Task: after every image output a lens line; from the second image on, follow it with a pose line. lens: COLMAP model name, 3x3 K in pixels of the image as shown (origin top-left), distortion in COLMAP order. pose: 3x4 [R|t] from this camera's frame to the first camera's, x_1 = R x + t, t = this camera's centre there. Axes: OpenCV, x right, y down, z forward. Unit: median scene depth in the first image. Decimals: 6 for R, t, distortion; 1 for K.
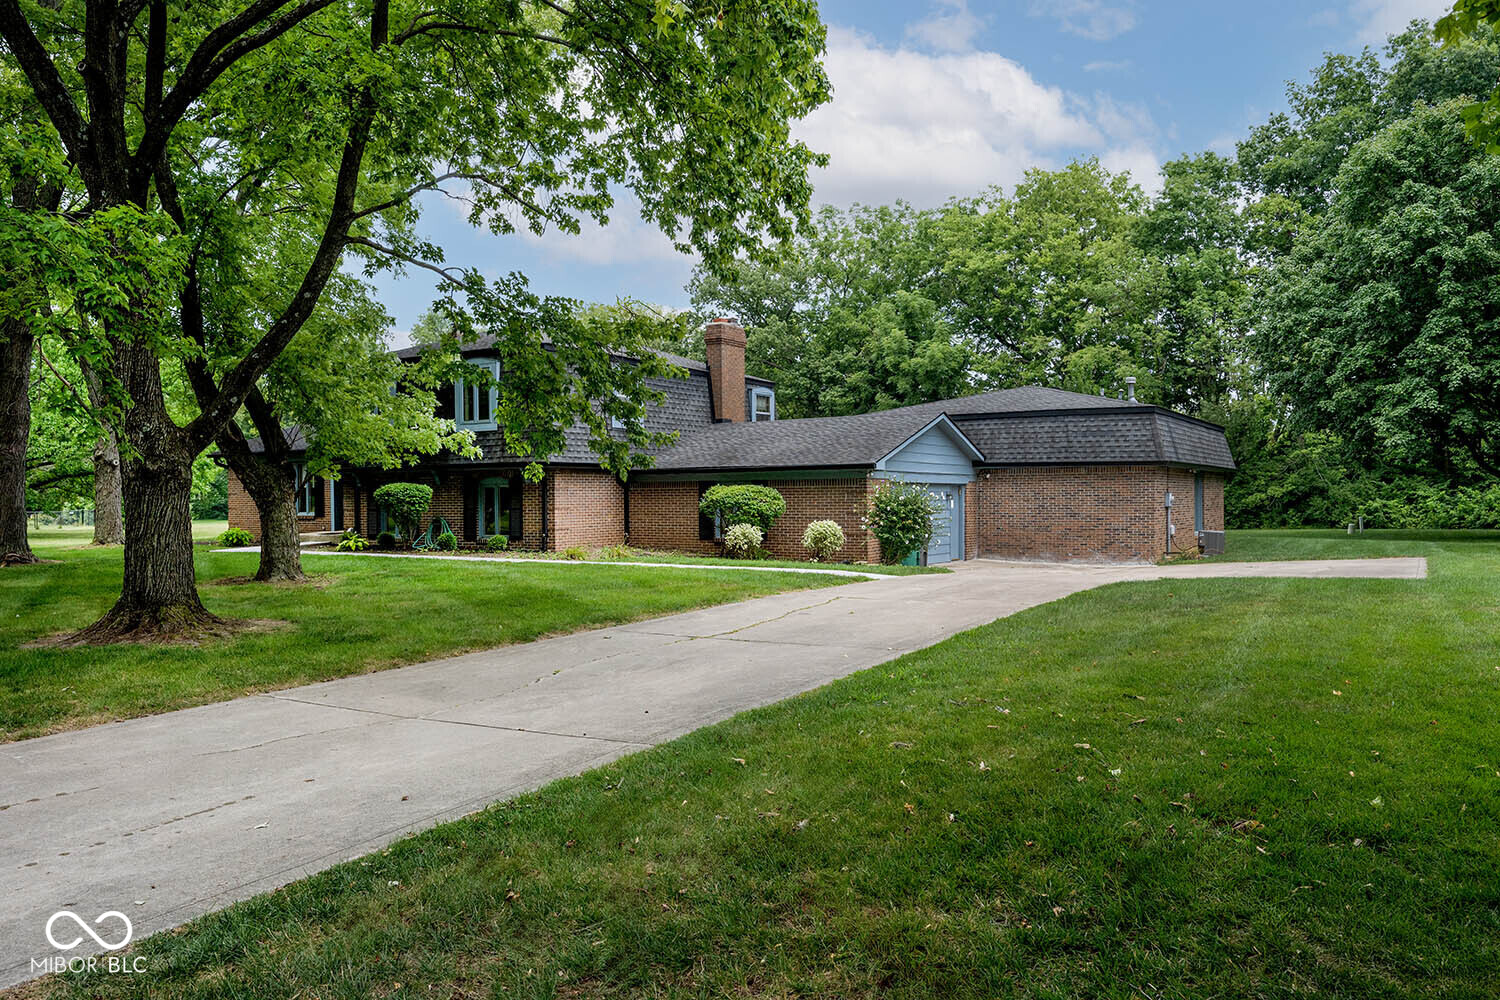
lens RADIAL K [[1111.7, 0, 751.5], [0, 1111.7, 497.1], [0, 0, 1]] dist [-0.003095, 0.011314]
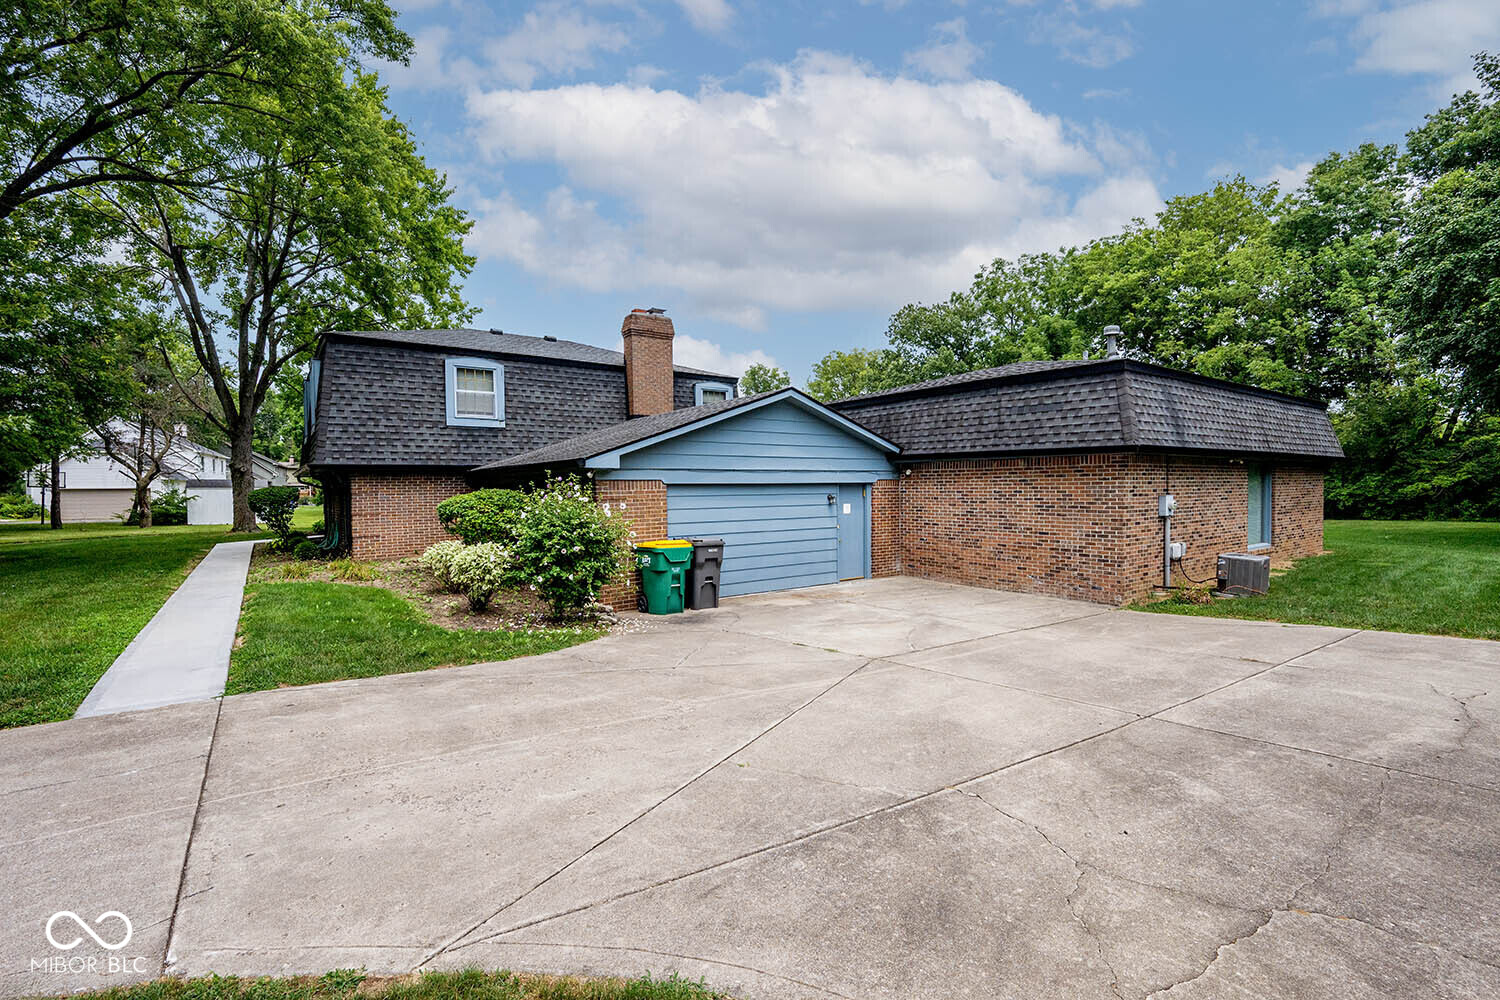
lens RADIAL K [[674.4, 0, 744.8], [0, 674.4, 500.4], [0, 0, 1]] dist [-0.000552, 0.002391]
pose [[0.927984, 0.003972, -0.372599, 0.130676], [0.005291, 0.999702, 0.023834, -0.005123], [0.372582, -0.024089, 0.927686, 0.239454]]
